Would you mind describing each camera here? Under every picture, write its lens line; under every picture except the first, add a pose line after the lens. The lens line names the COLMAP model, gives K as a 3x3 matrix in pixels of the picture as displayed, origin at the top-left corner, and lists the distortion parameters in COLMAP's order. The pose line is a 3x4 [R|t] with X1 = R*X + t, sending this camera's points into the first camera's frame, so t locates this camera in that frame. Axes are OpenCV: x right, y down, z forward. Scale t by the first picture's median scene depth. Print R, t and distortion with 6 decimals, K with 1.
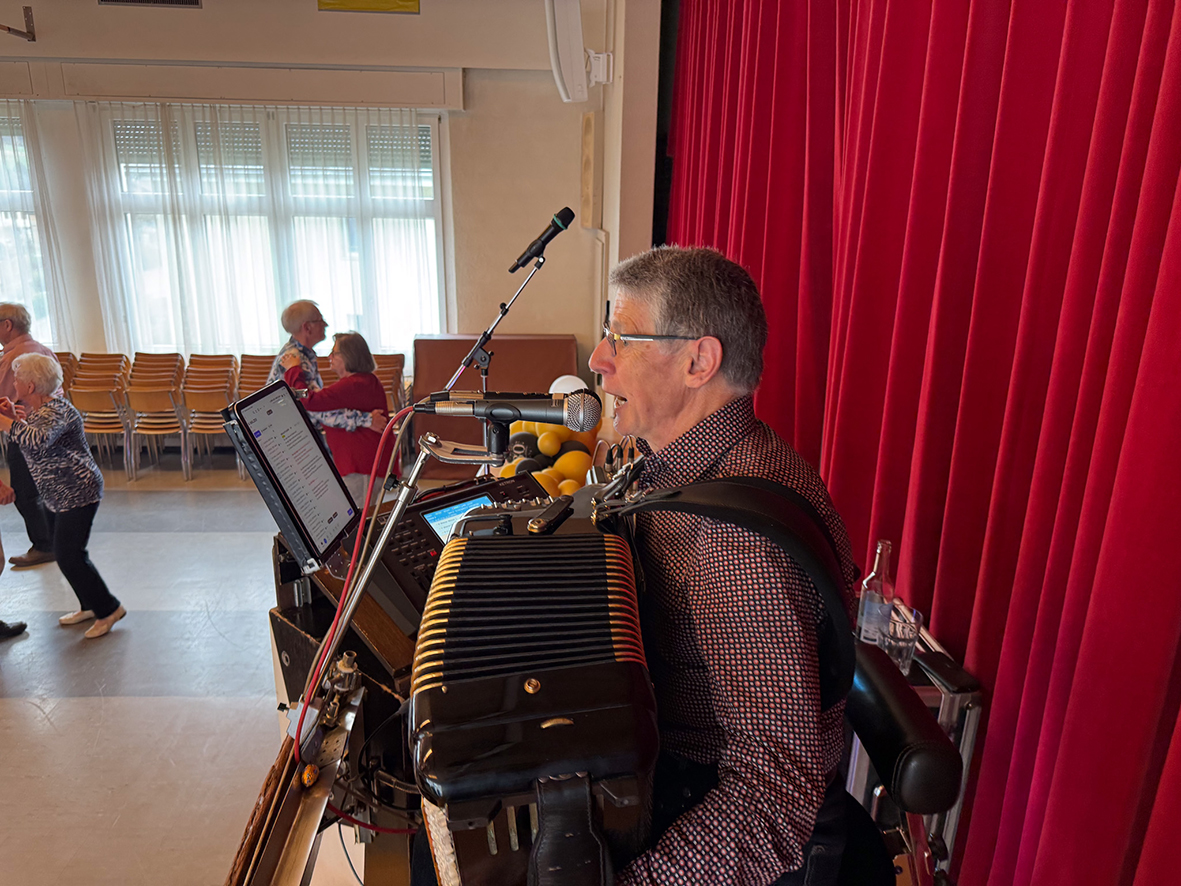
lens RADIAL K [[826.9, 0, 583.7], [0, 826.9, 451.7], [0, 0, 1]] dist [0.030823, -0.045807]
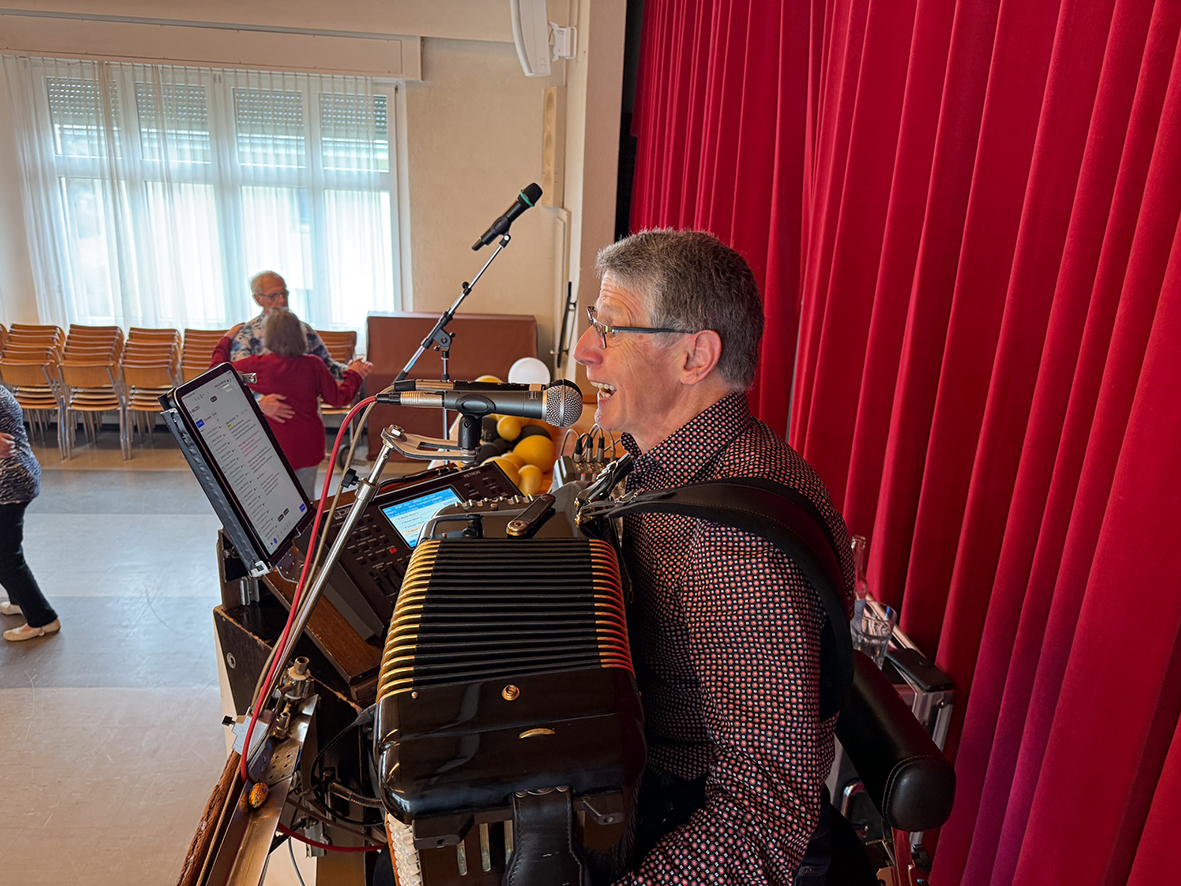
lens RADIAL K [[826.9, 0, 588.4], [0, 826.9, 451.3], [0, 0, 1]] dist [0.030823, -0.045807]
pose [[0.998049, 0.011707, 0.061332, -0.007410], [-0.013012, 0.999696, 0.020929, -0.003690], [-0.061069, -0.021686, 0.997898, 0.020111]]
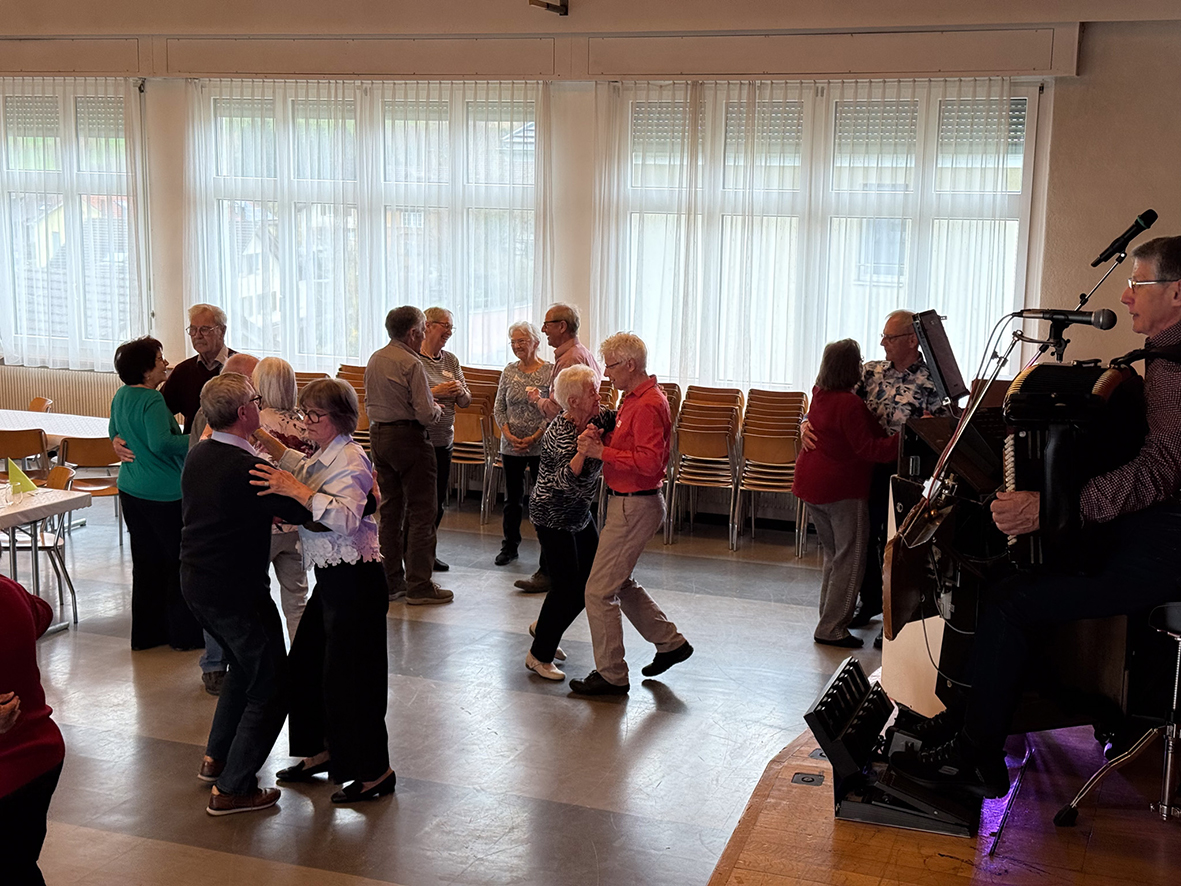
lens RADIAL K [[1674.8, 0, 592.6], [0, 1674.8, 481.7], [0, 0, 1]] dist [0.106055, 0.000000]
pose [[0.916665, 0.070556, -0.393380, 0.124672], [-0.117602, 0.988334, -0.096772, 0.218266], [0.381963, 0.134969, 0.914269, -0.768524]]
